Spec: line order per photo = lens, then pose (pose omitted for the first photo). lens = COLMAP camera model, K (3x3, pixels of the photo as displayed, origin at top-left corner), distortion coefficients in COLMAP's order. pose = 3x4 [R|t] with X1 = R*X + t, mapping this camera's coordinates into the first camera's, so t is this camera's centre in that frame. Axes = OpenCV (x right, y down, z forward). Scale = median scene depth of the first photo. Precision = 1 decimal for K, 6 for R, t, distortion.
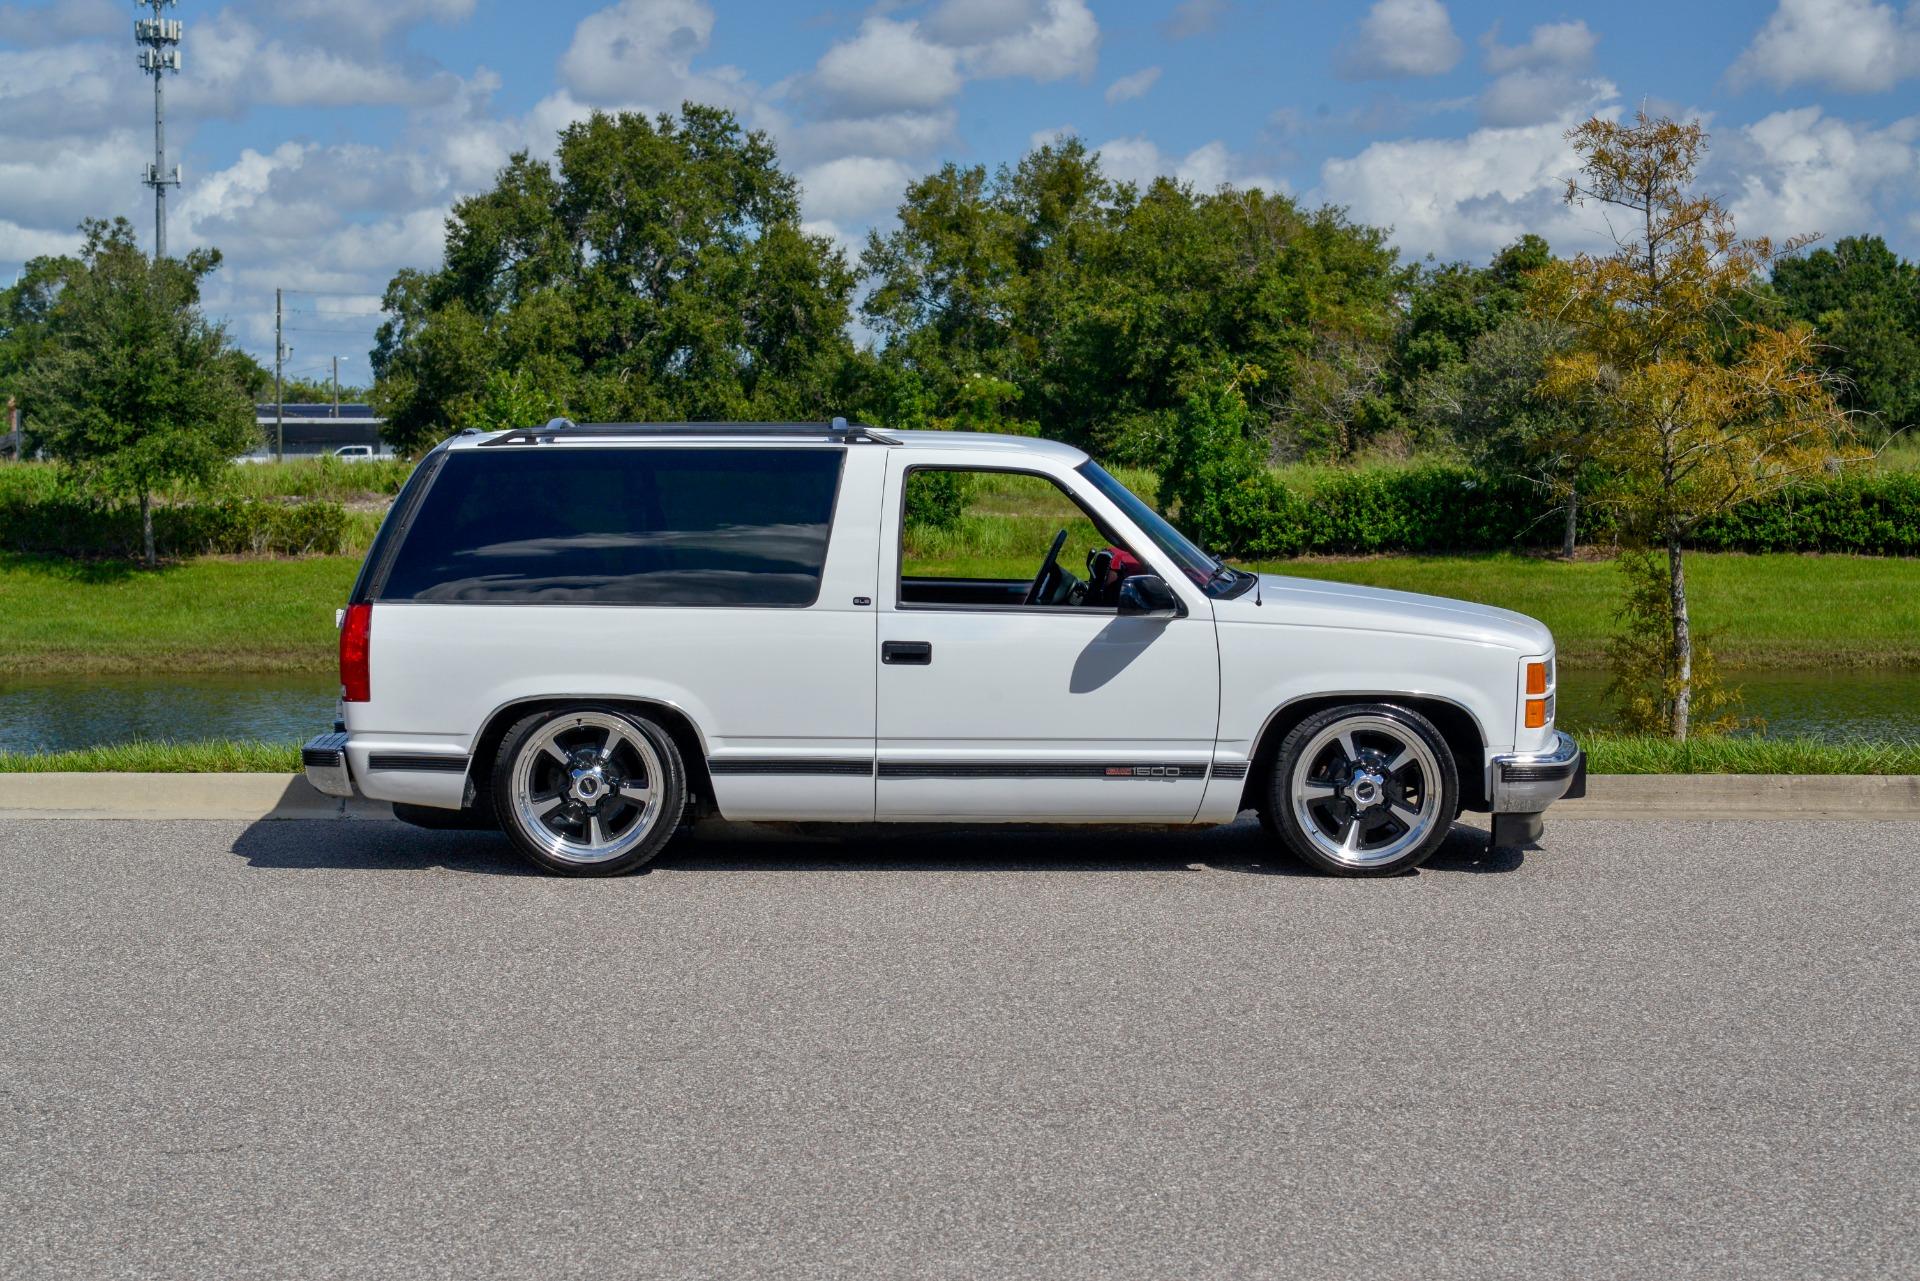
lens RADIAL K [[4590.0, 0, 966.1], [0, 4590.0, 607.4], [0, 0, 1]] dist [0.054728, 0.296916]
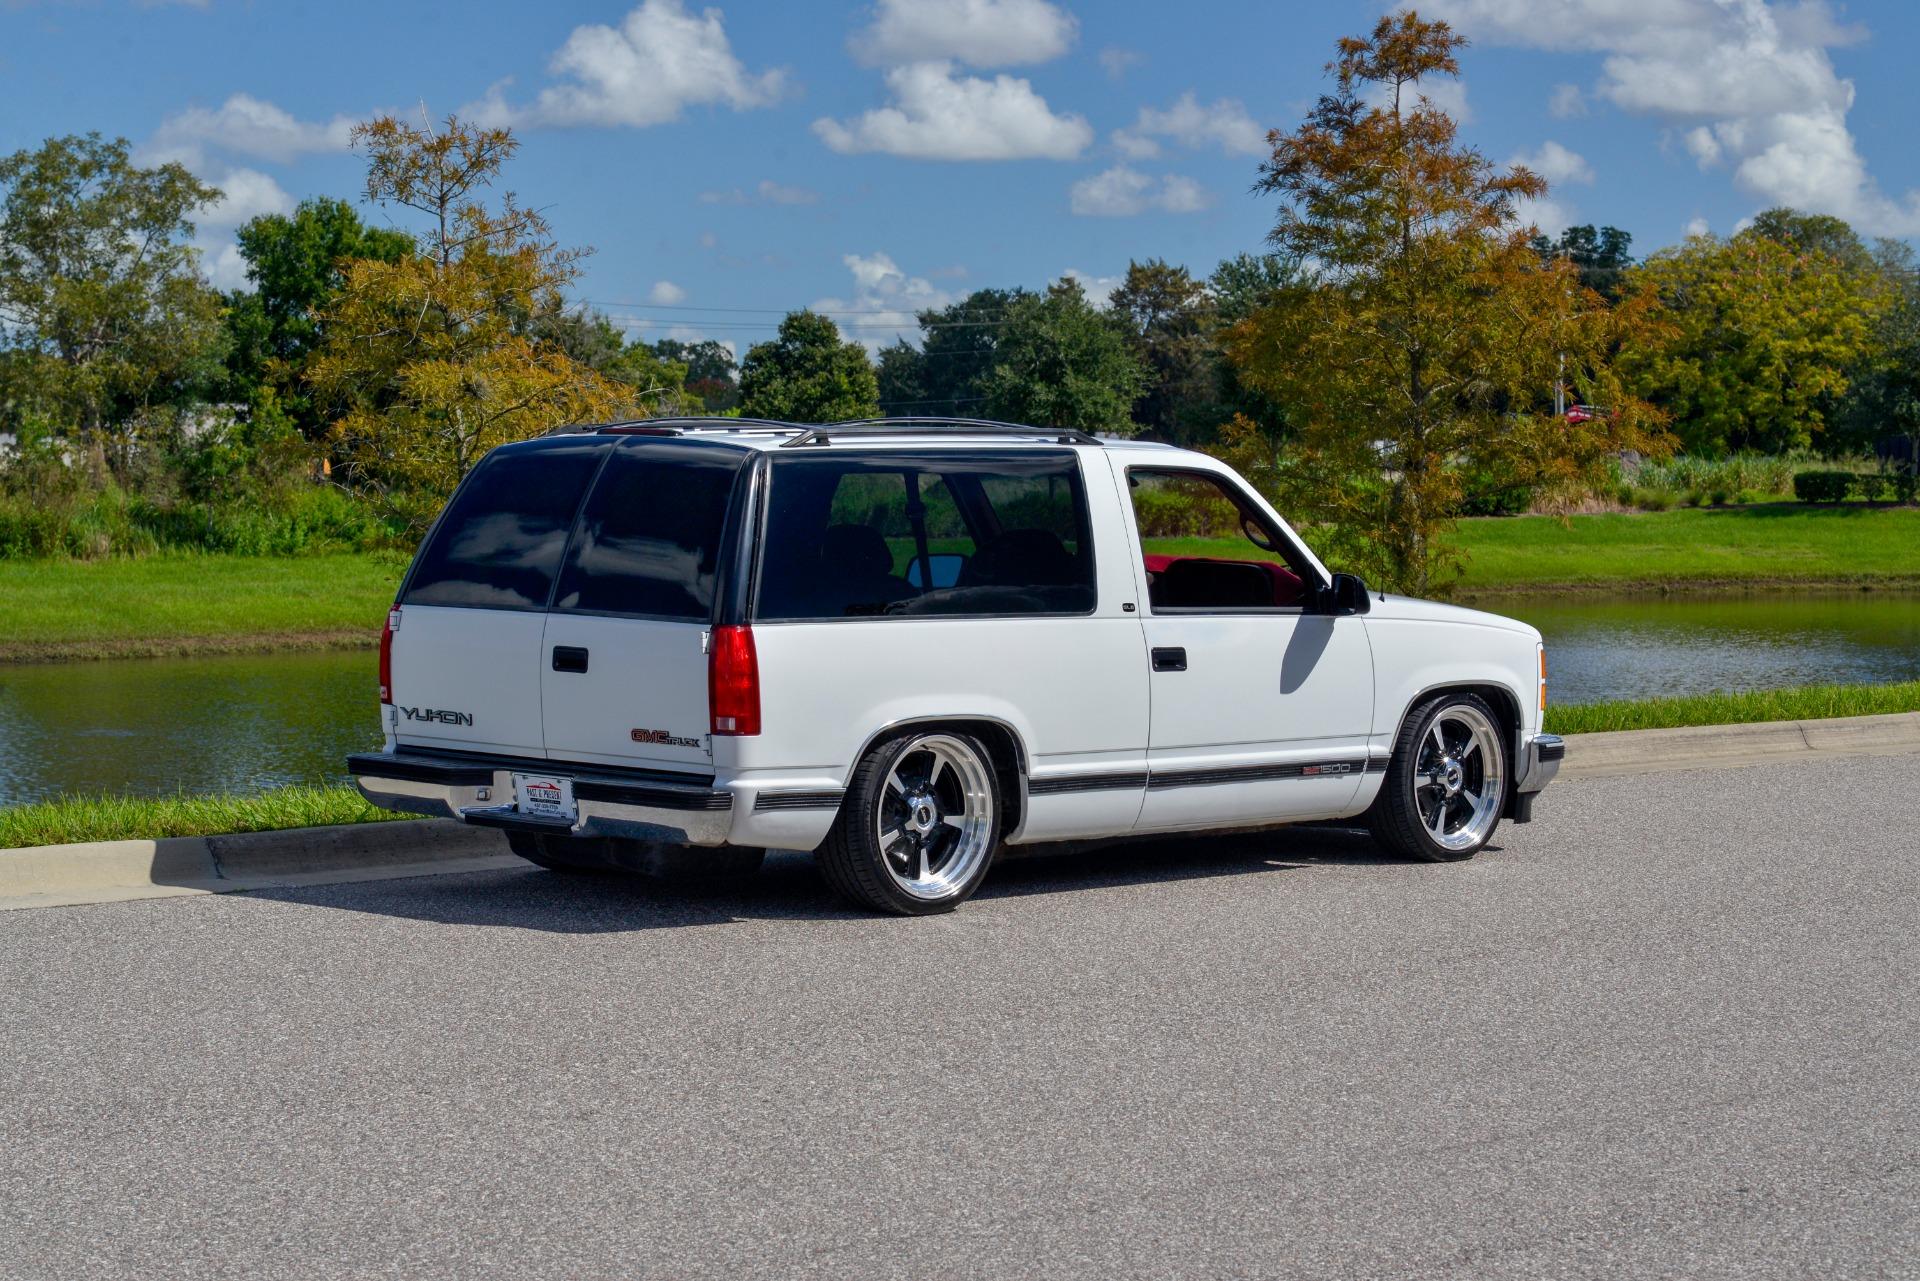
lens RADIAL K [[4590.0, 0, 966.1], [0, 4590.0, 607.4], [0, 0, 1]] dist [0.054728, 0.296916]
pose [[0.728181, -0.027342, 0.684839, -0.158793], [0.030334, 0.999511, 0.007651, -0.002180], [-0.684713, 0.015202, 0.728654, 0.072161]]
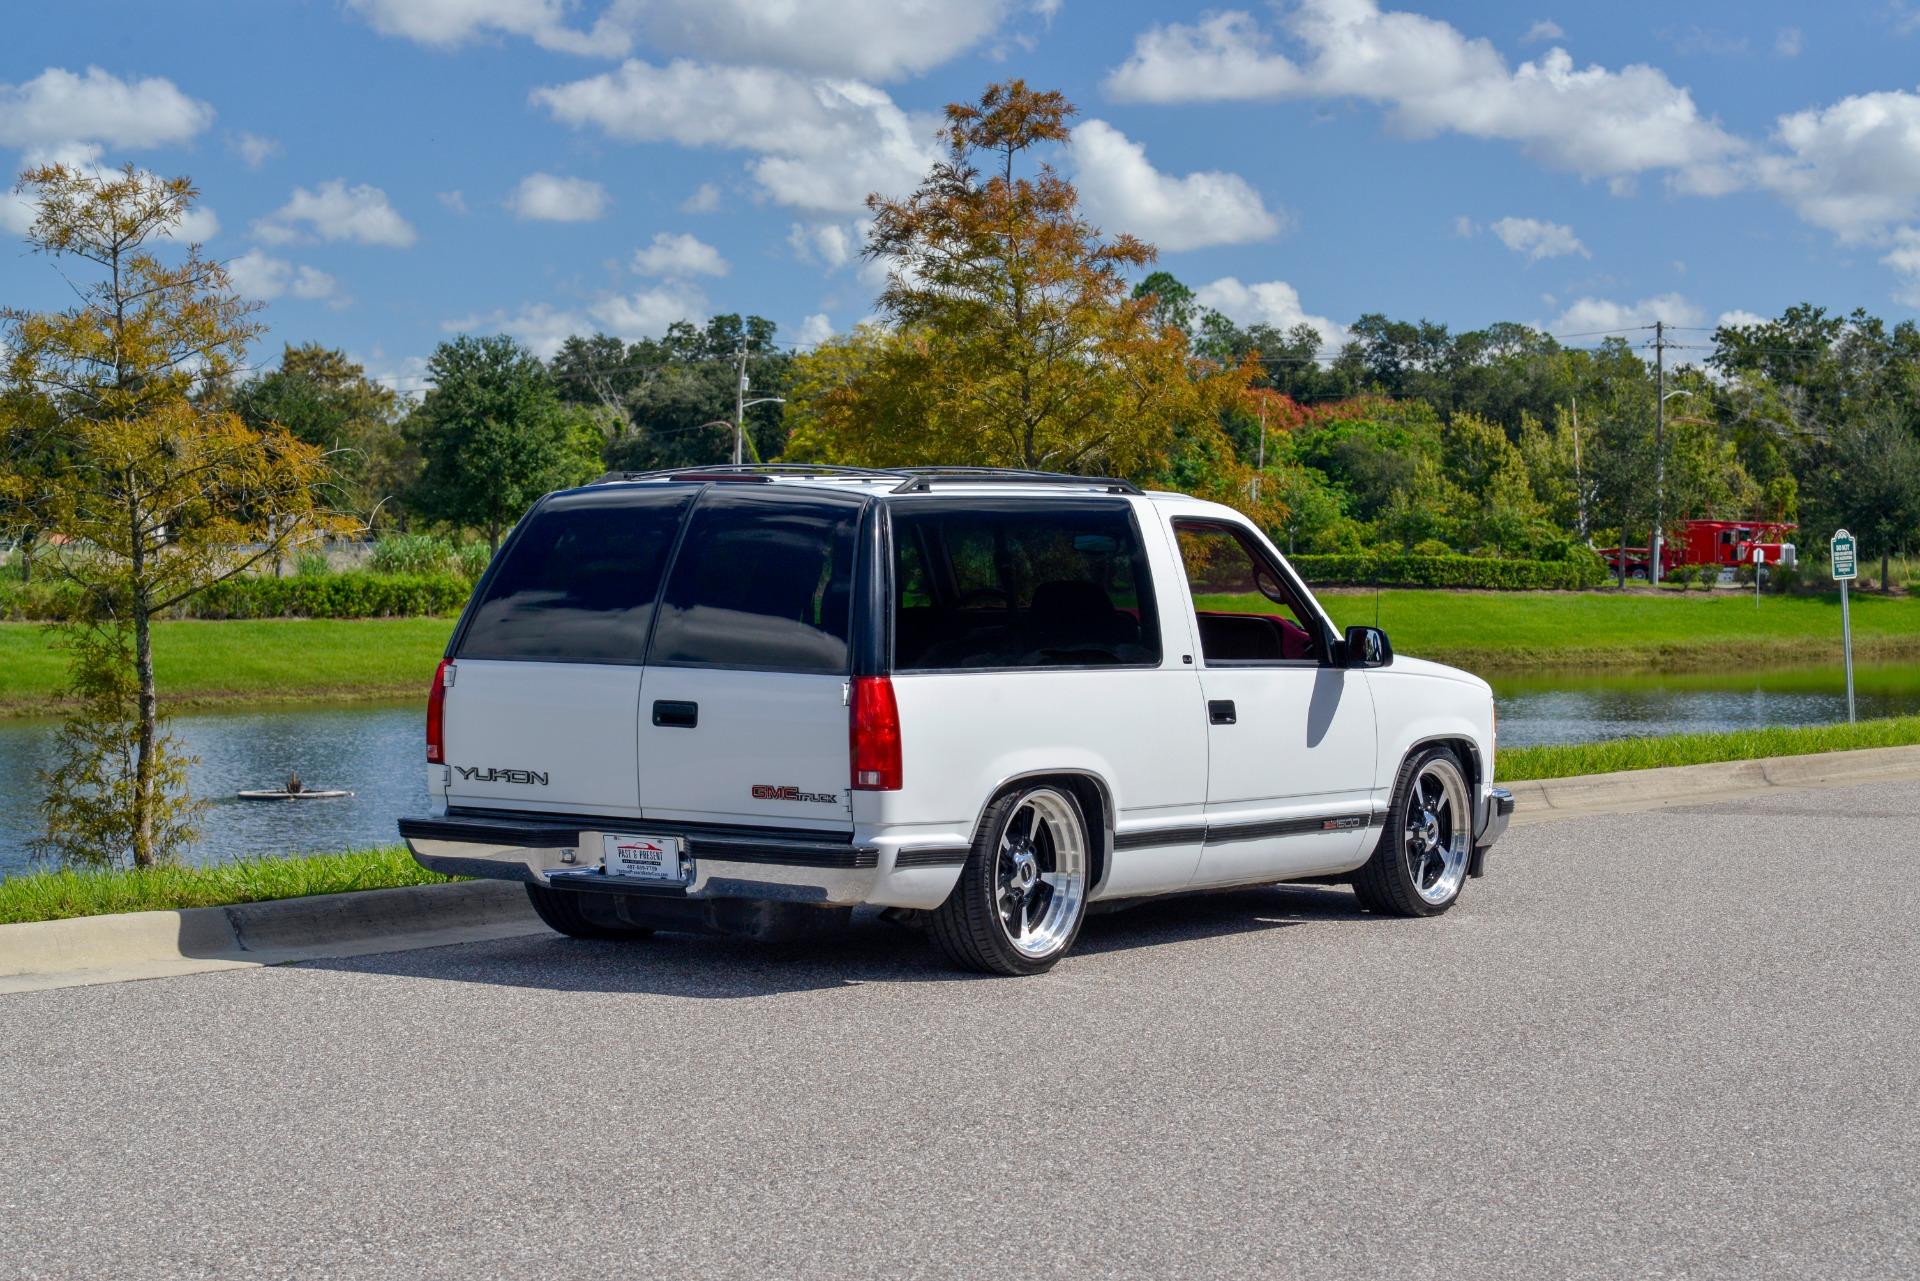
lens RADIAL K [[4590.0, 0, 966.1], [0, 4590.0, 607.4], [0, 0, 1]] dist [0.054728, 0.296916]
pose [[0.581773, -0.015294, 0.813208, -0.183790], [0.033573, 0.999423, -0.005222, -0.001934], [-0.812658, 0.030340, 0.581950, 0.108967]]
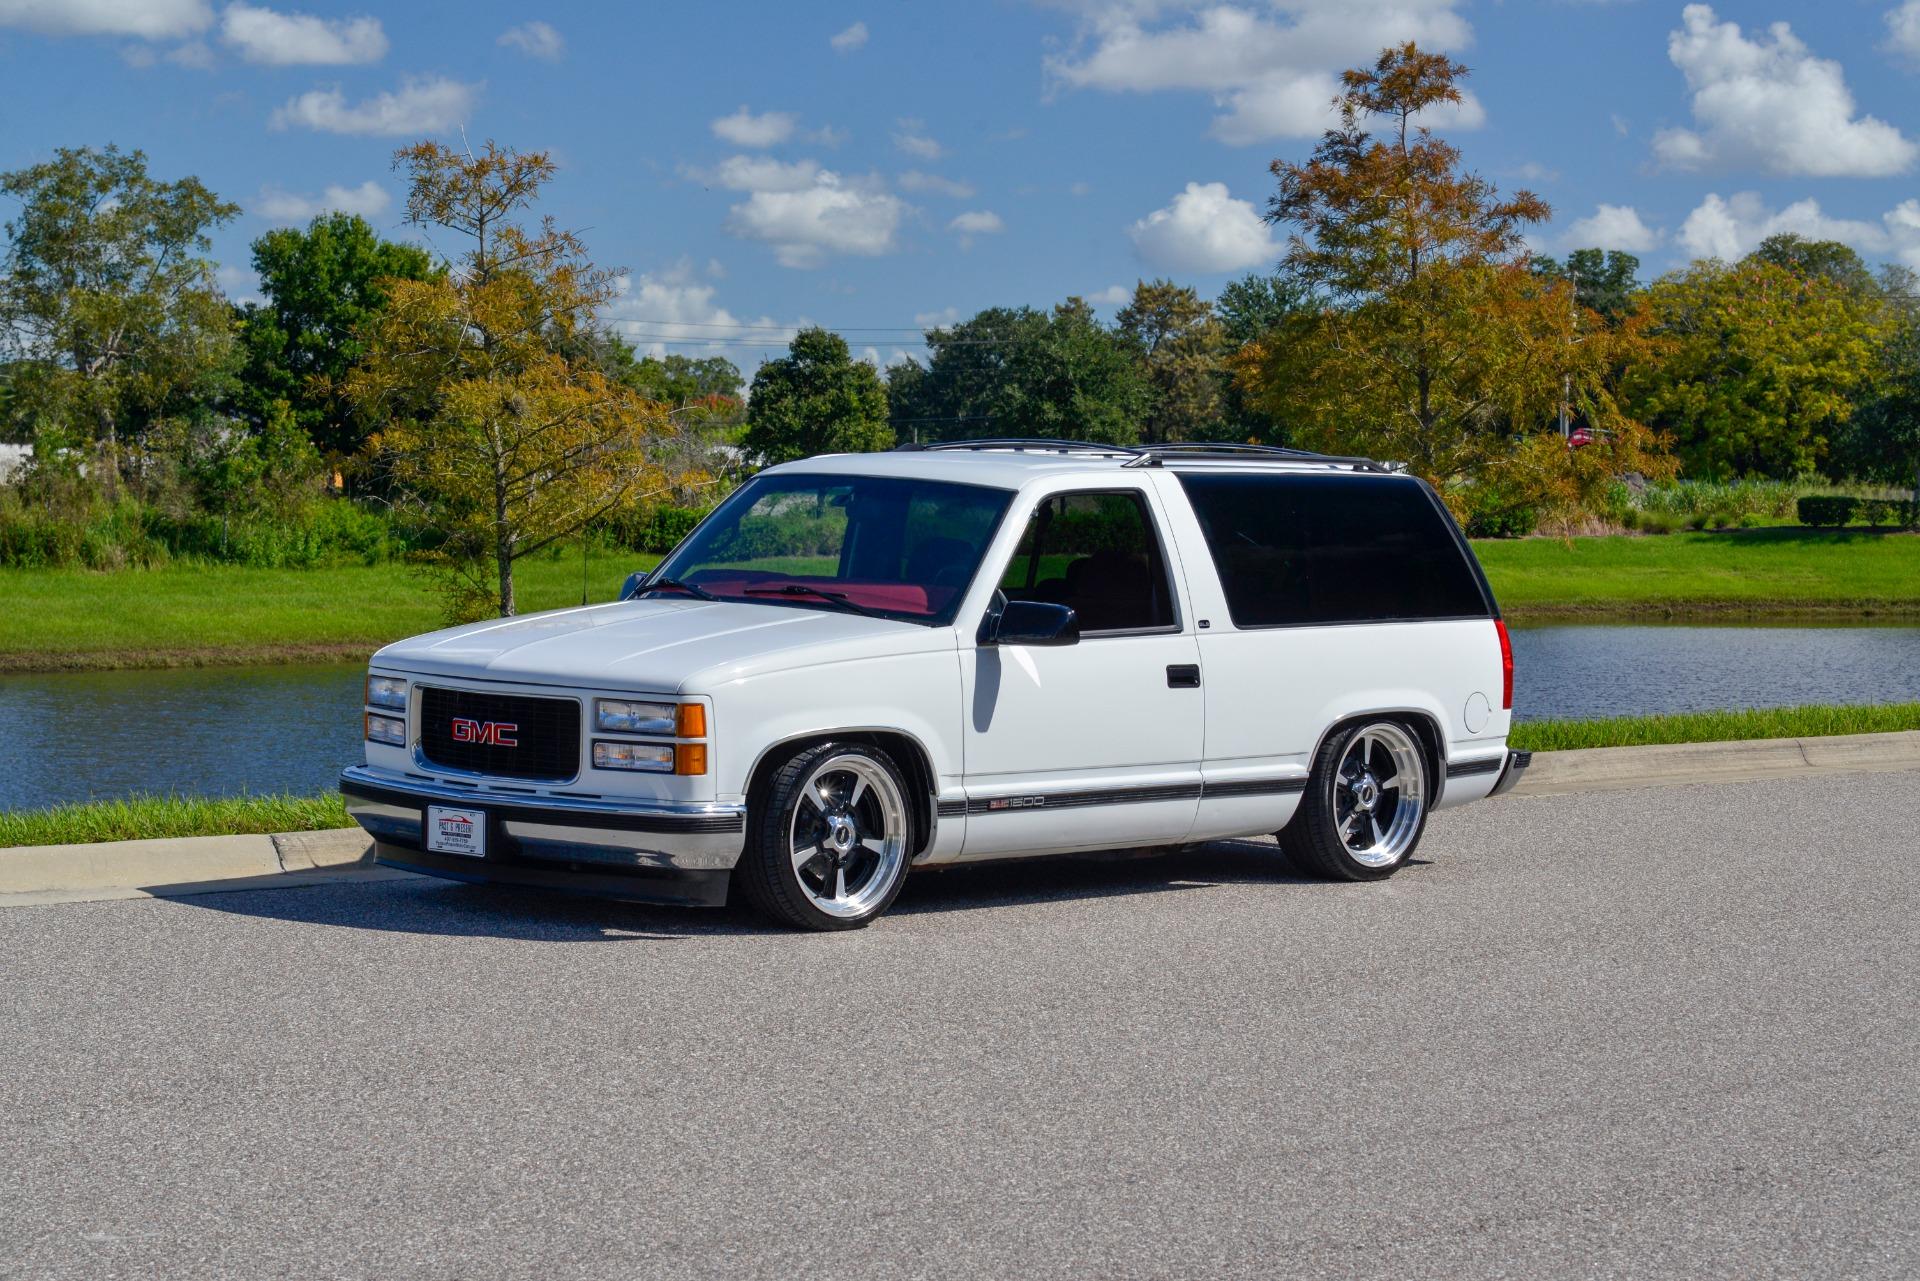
lens RADIAL K [[4590.0, 0, 966.1], [0, 4590.0, 607.4], [0, 0, 1]] dist [0.054728, 0.296916]
pose [[0.728816, -0.019004, 0.684446, -0.166360], [0.022534, 0.999739, 0.003763, -0.002047], [-0.684338, 0.012681, 0.729054, 0.066305]]
